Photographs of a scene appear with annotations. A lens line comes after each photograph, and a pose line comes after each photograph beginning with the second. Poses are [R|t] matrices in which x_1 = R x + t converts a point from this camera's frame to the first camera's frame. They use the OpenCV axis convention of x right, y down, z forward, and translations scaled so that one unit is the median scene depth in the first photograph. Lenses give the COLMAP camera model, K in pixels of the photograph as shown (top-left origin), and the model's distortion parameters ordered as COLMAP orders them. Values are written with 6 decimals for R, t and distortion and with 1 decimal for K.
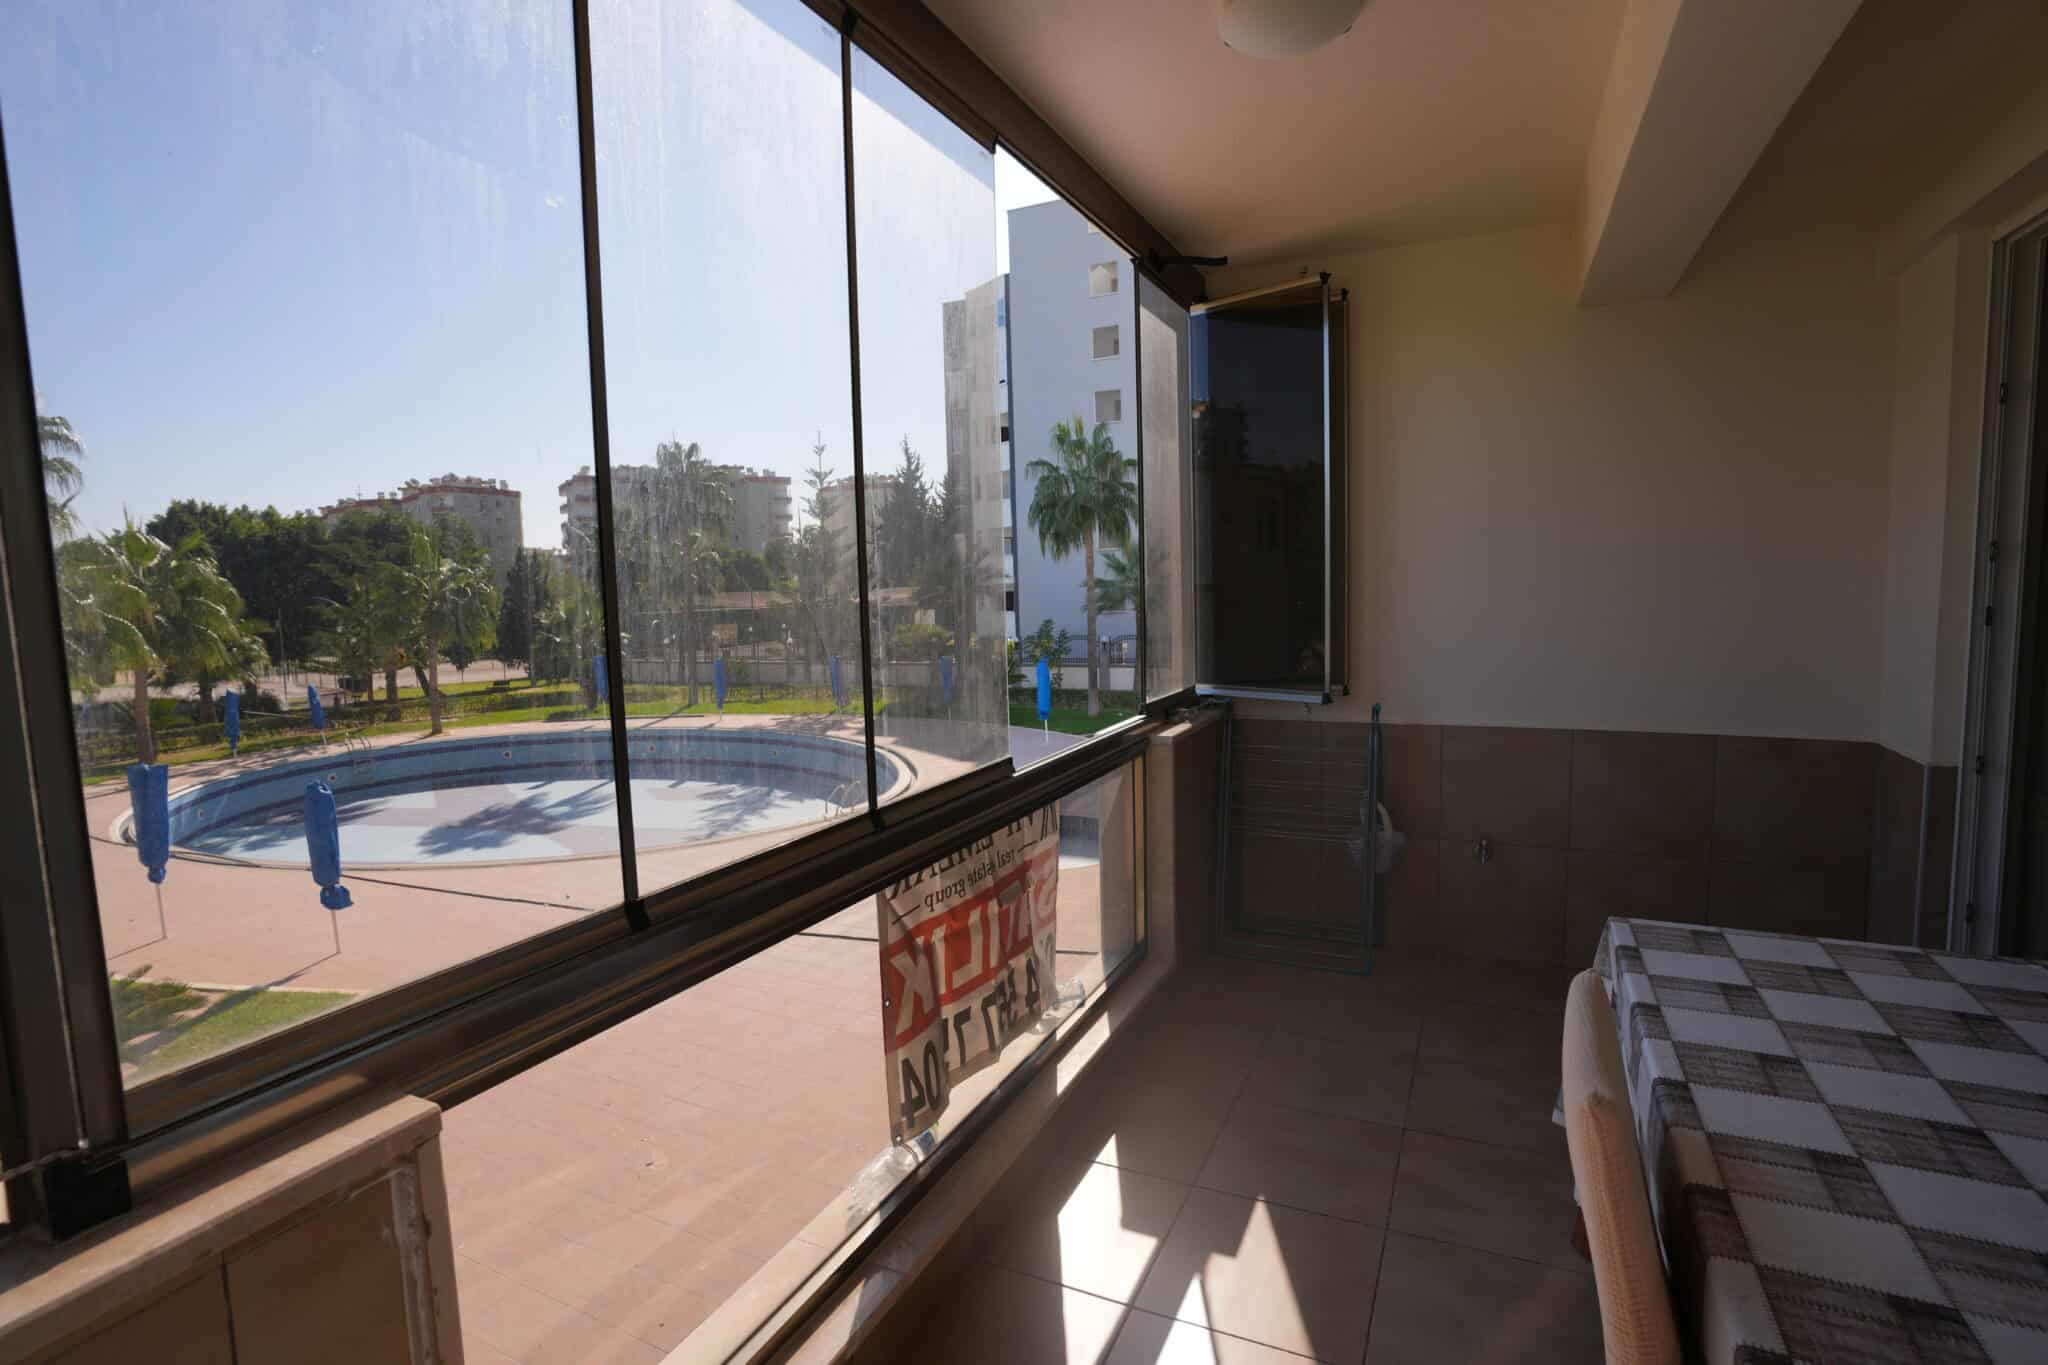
lens RADIAL K [[995.7, 0, 1015.6], [0, 995.7, 685.1], [0, 0, 1]] dist [-0.064685, 0.031894]
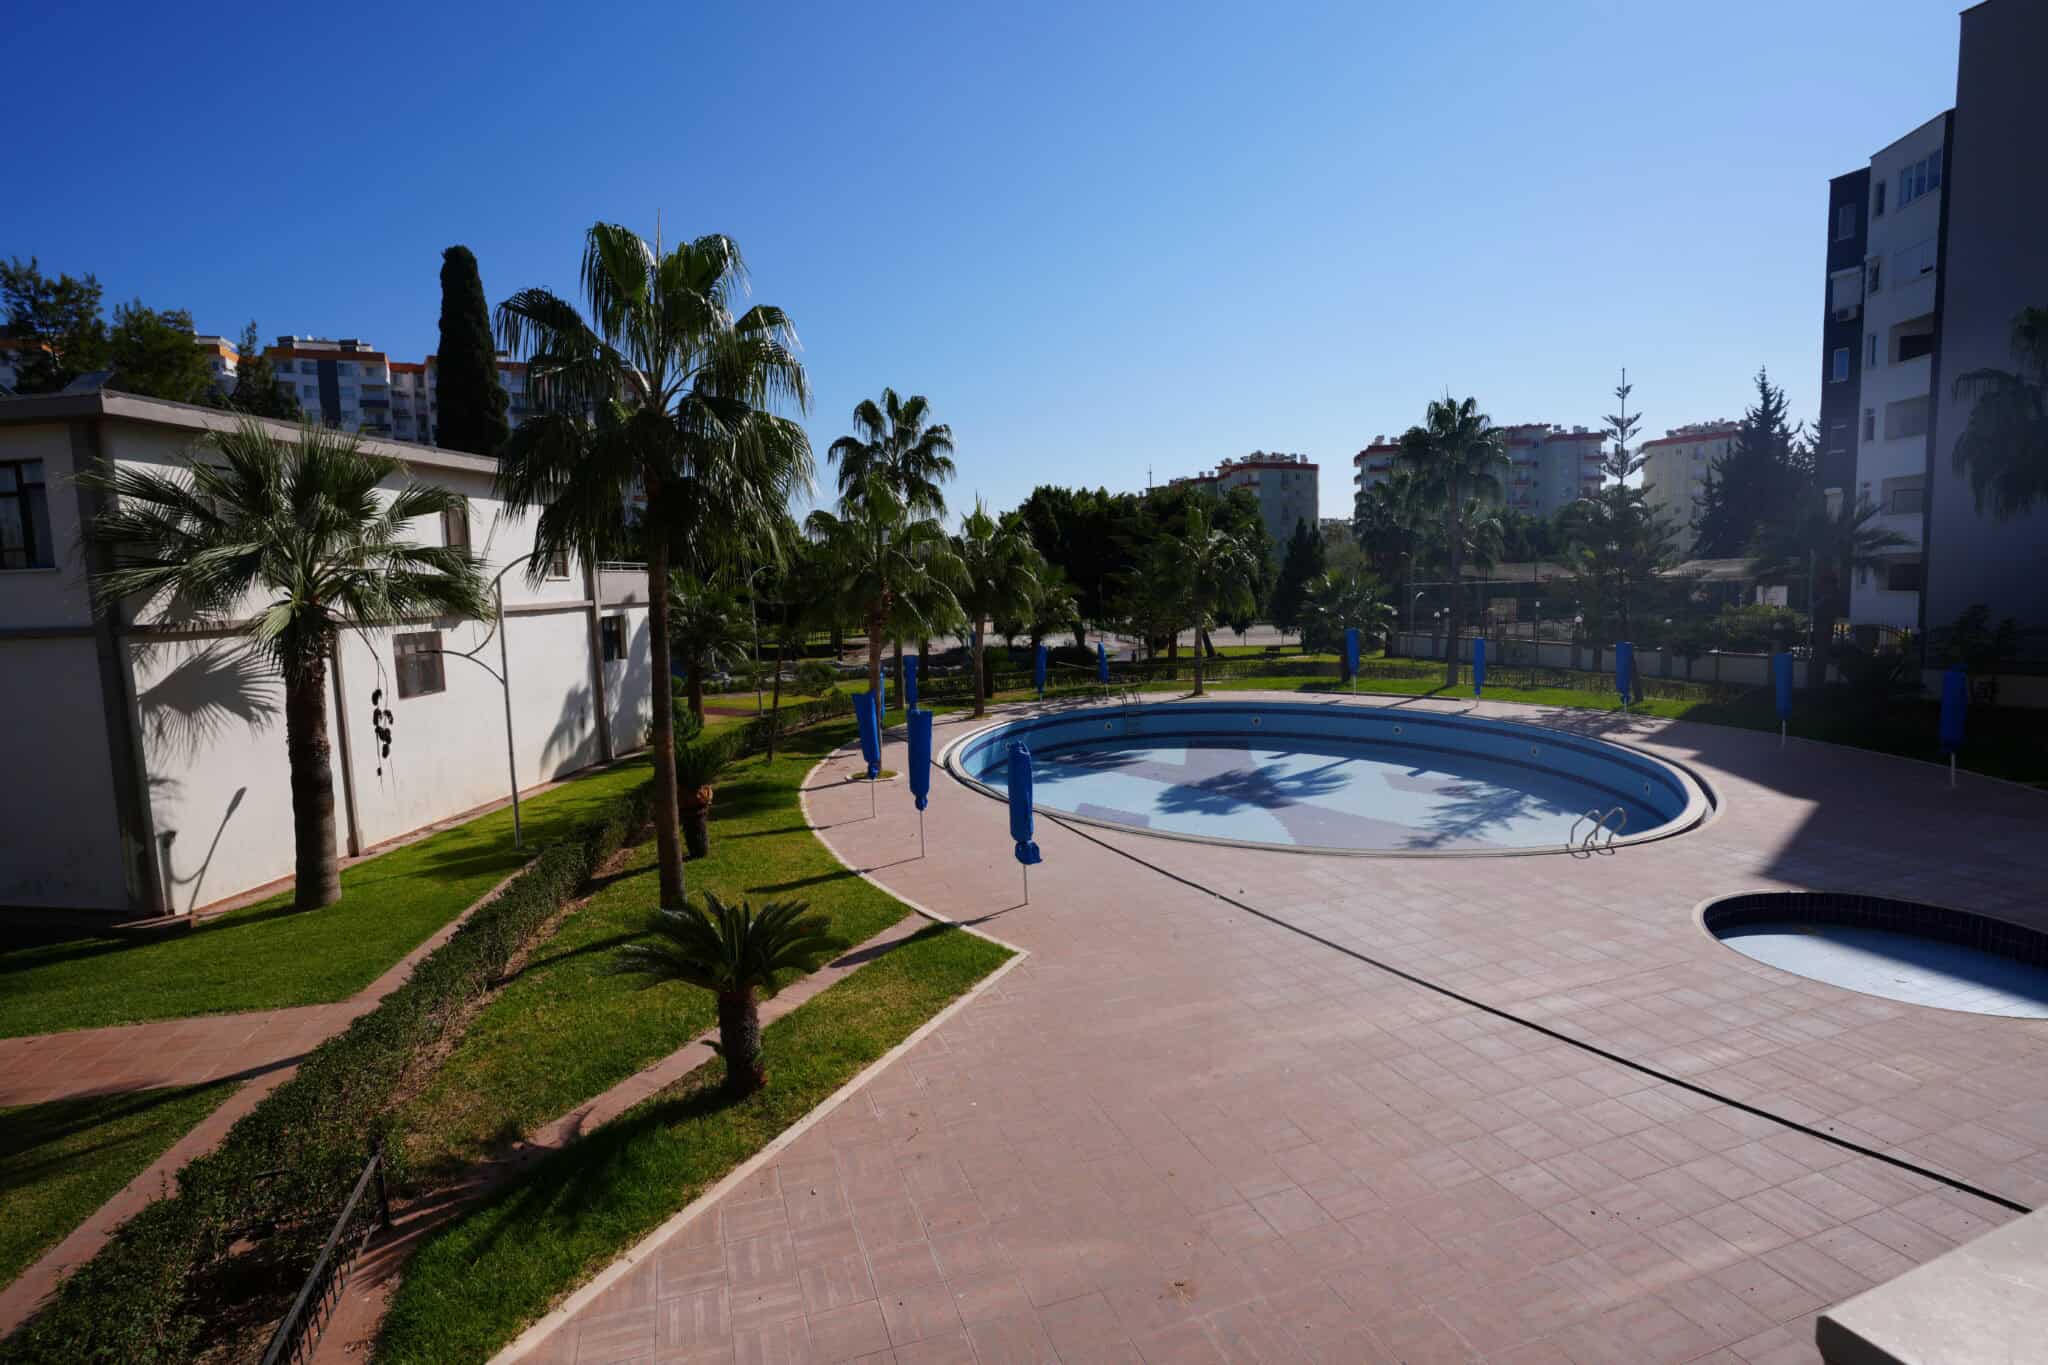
lens RADIAL K [[1002.1, 0, 1024.0], [0, 1002.1, 682.5], [0, 0, 1]] dist [-0.081755, 0.038154]
pose [[0.728512, 0.079241, -0.680435, 0.019002], [-0.060273, 0.996850, 0.051558, -0.017236], [0.682377, 0.003451, 0.730993, 0.158151]]
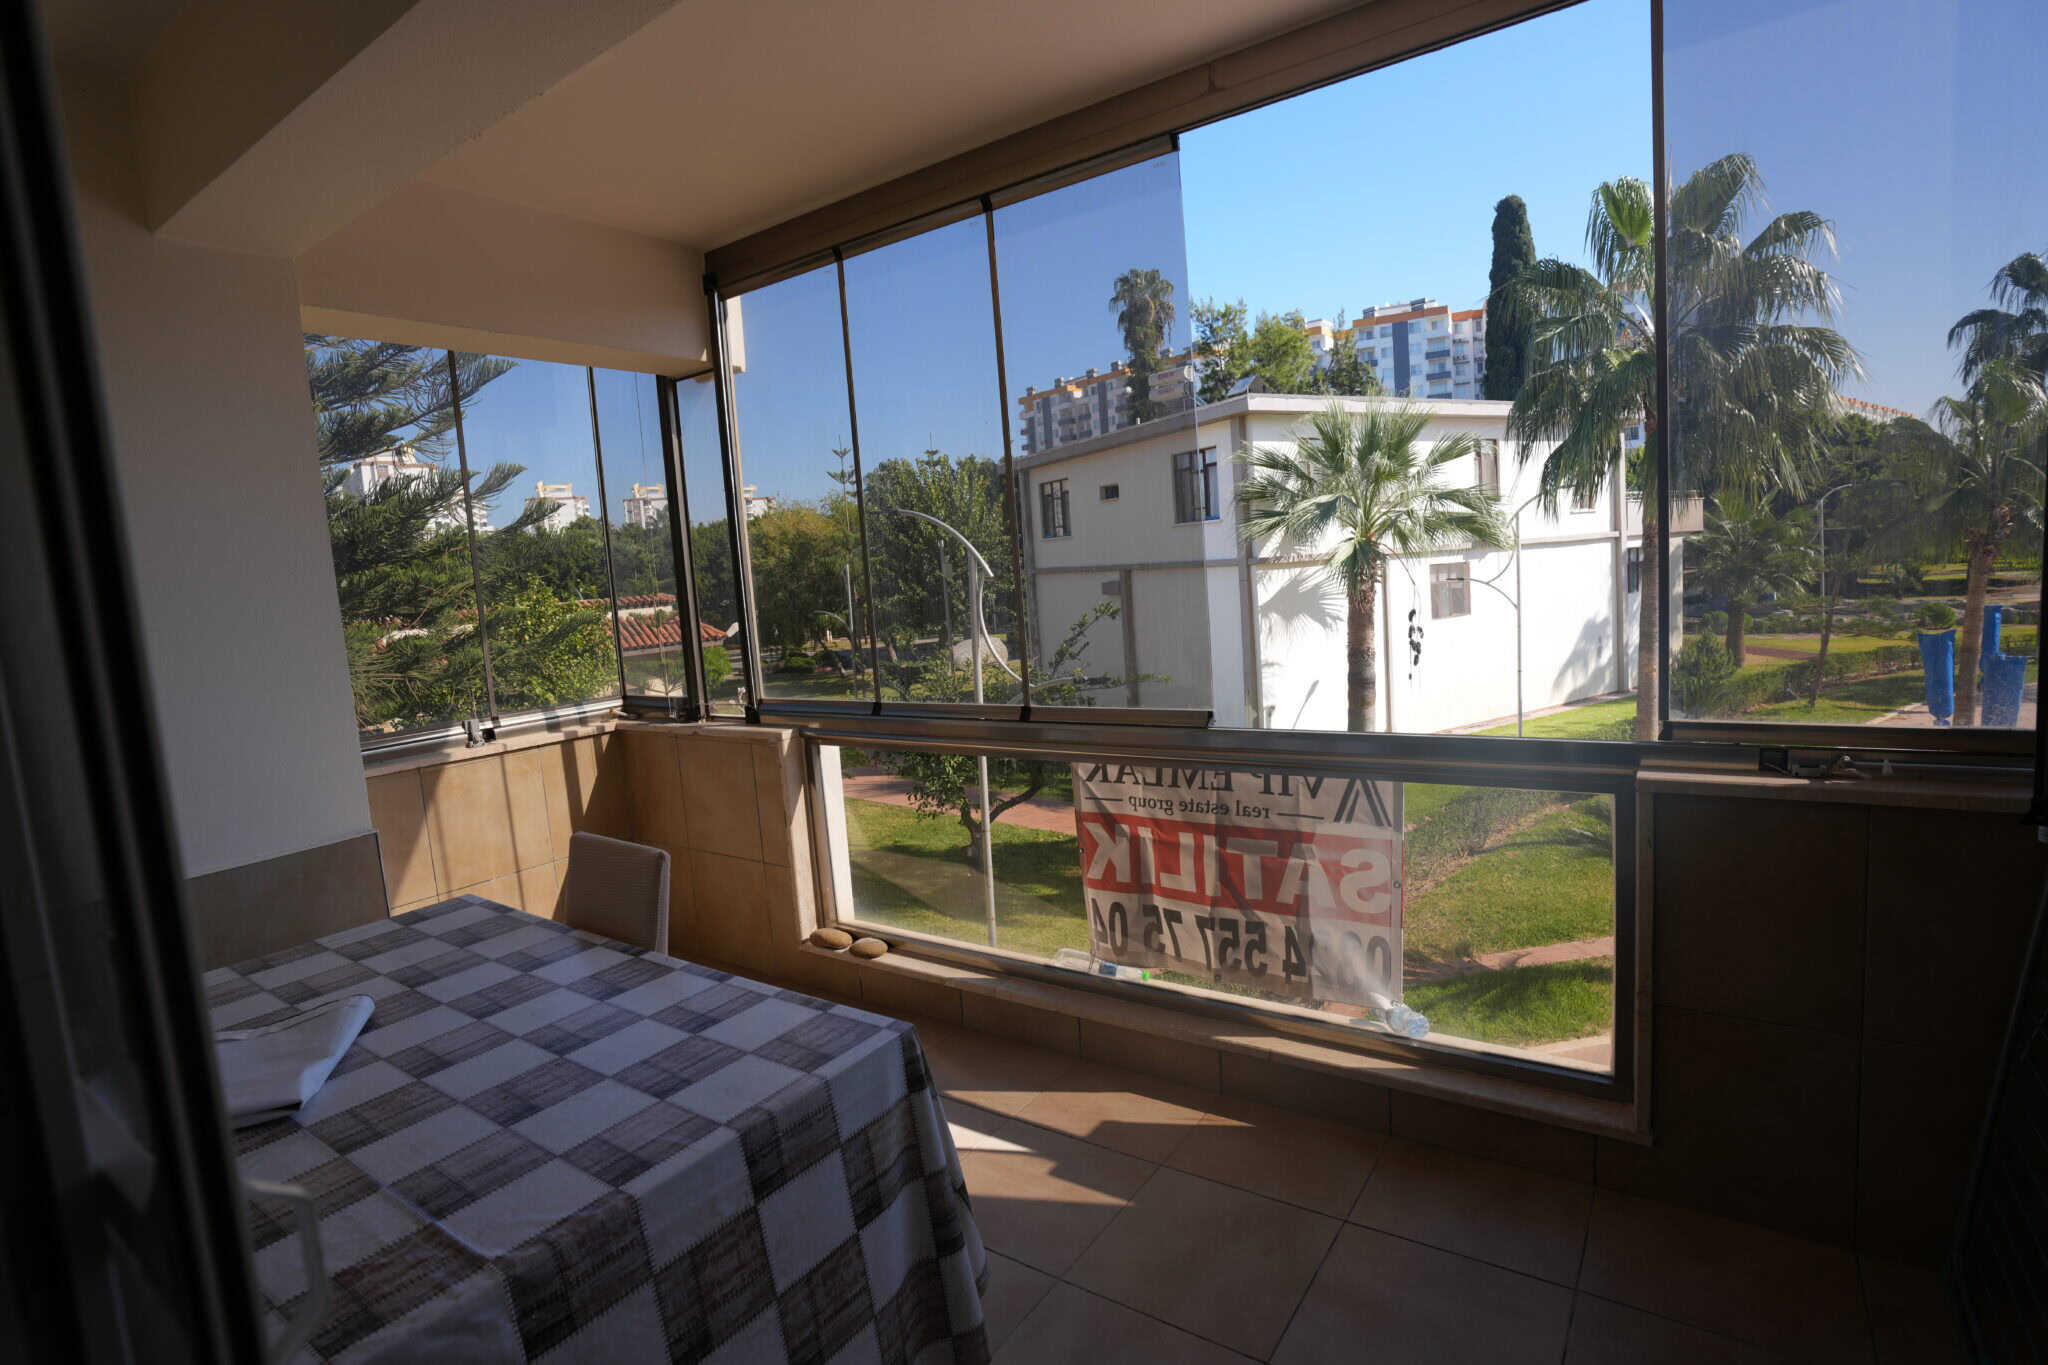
lens RADIAL K [[1002.1, 0, 1024.0], [0, 1002.1, 682.5], [0, 0, 1]] dist [-0.081755, 0.038154]
pose [[-0.157424, 0.157345, -0.974916, 0.161499], [-0.022282, 0.986408, 0.162798, -0.019211], [0.987280, 0.047352, -0.151778, 0.146338]]
